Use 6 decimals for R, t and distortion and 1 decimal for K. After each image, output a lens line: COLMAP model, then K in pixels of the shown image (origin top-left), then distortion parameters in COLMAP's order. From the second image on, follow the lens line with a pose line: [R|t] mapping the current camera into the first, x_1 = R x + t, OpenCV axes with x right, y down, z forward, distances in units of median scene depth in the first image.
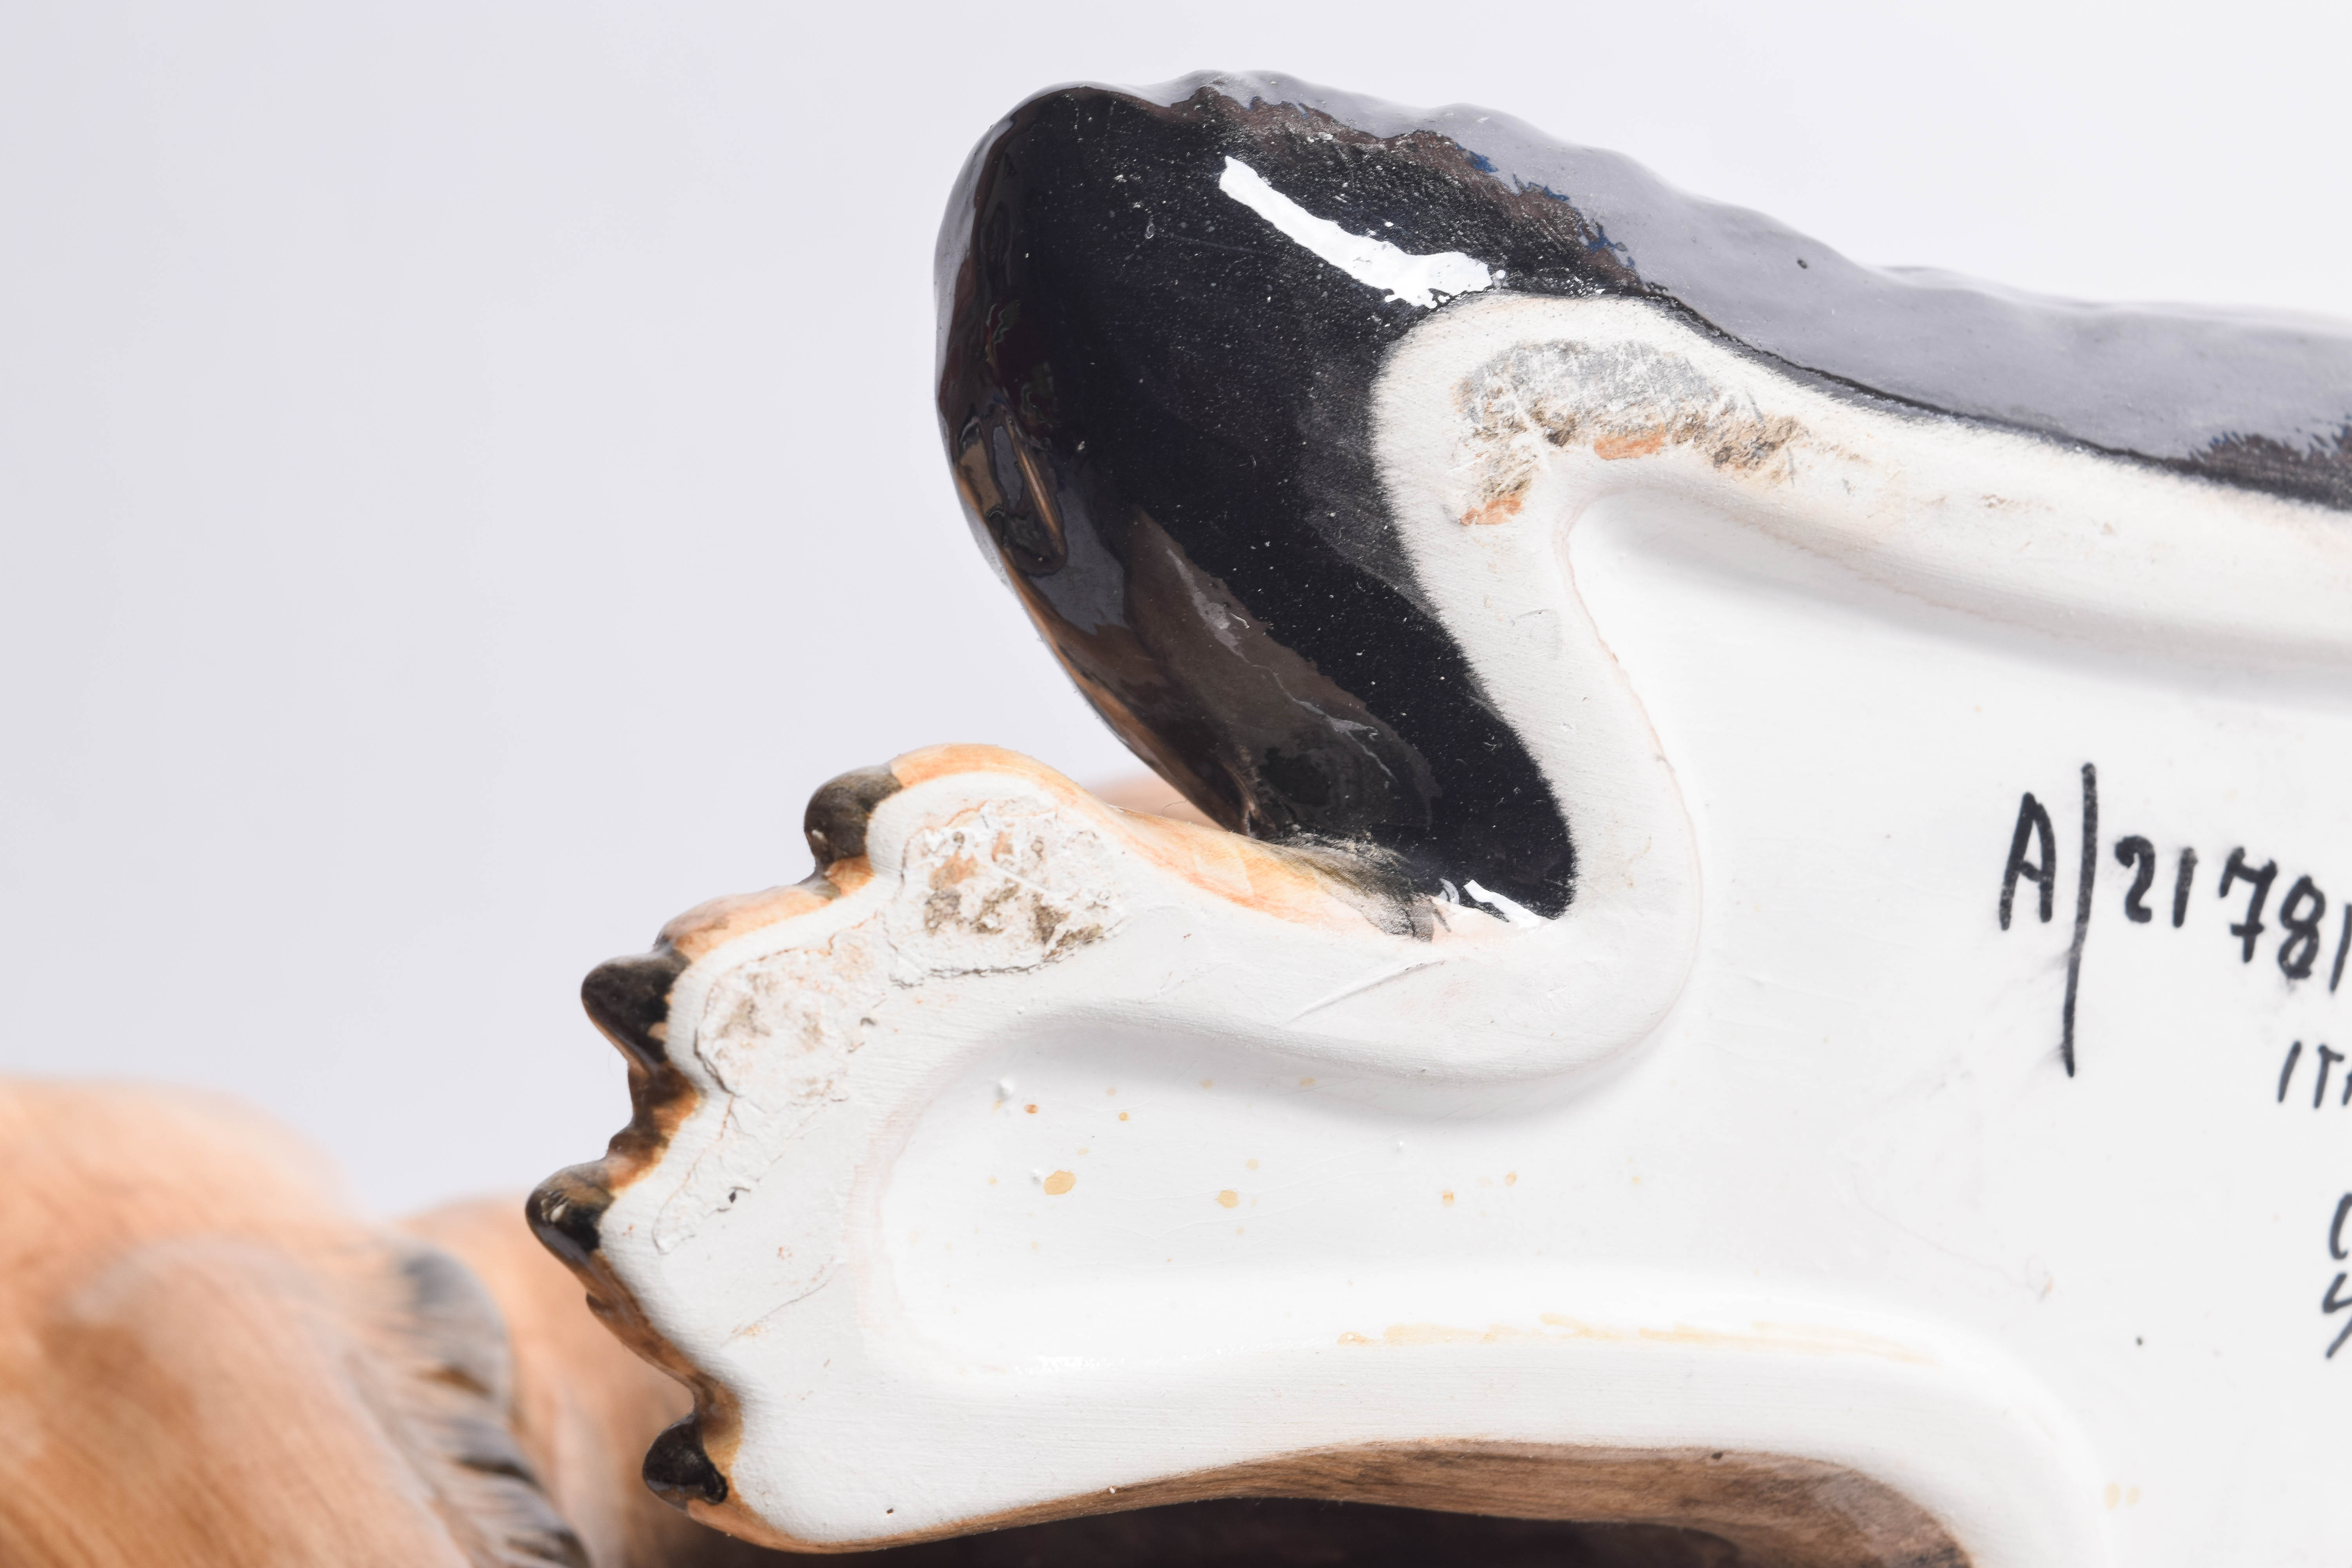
lens RADIAL K [[4672.6, 0, 1173.0], [0, 4672.6, 778.4], [0, 0, 1]] dist [-0.005915, 0.000000]
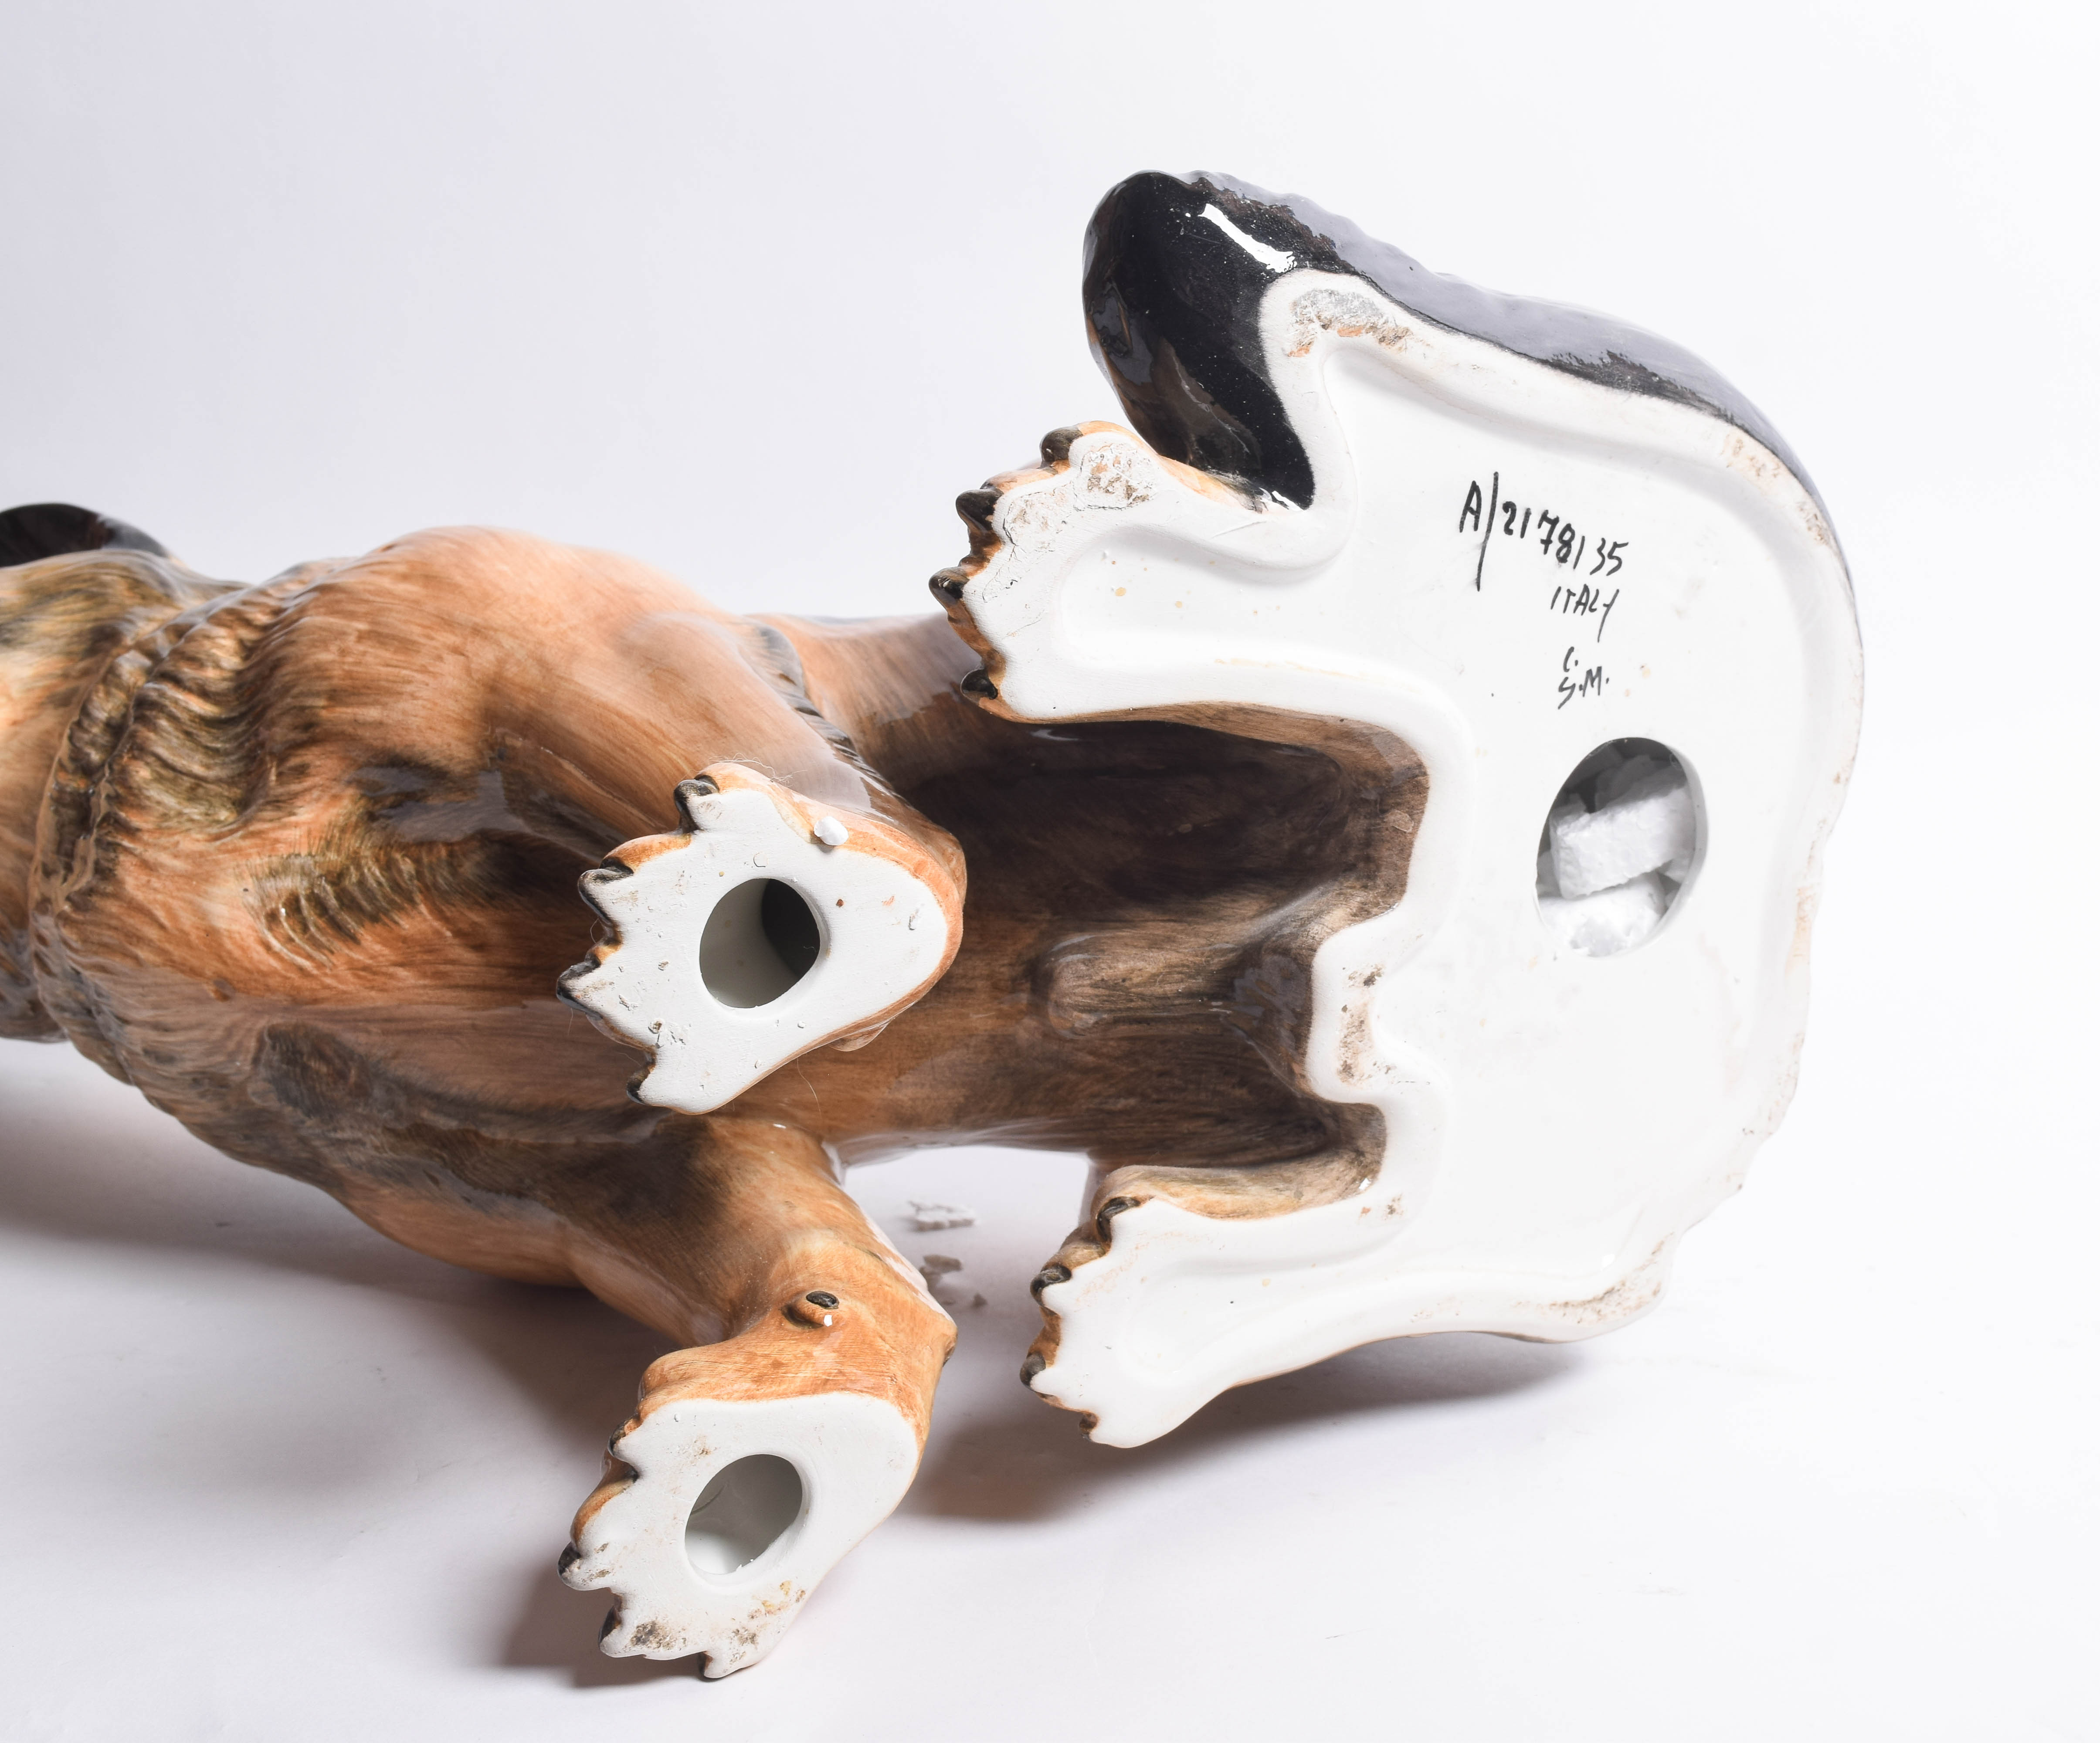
lens RADIAL K [[3220.0, 0, 1049.9], [0, 3220.0, 879.0], [0, 0, 1]] dist [-0.052620, 0.000000]
pose [[0.982849, 0.067240, 0.171719, -0.356443], [-0.083521, 0.992487, 0.089409, 0.086305], [-0.164417, -0.102217, 0.981080, -0.776306]]
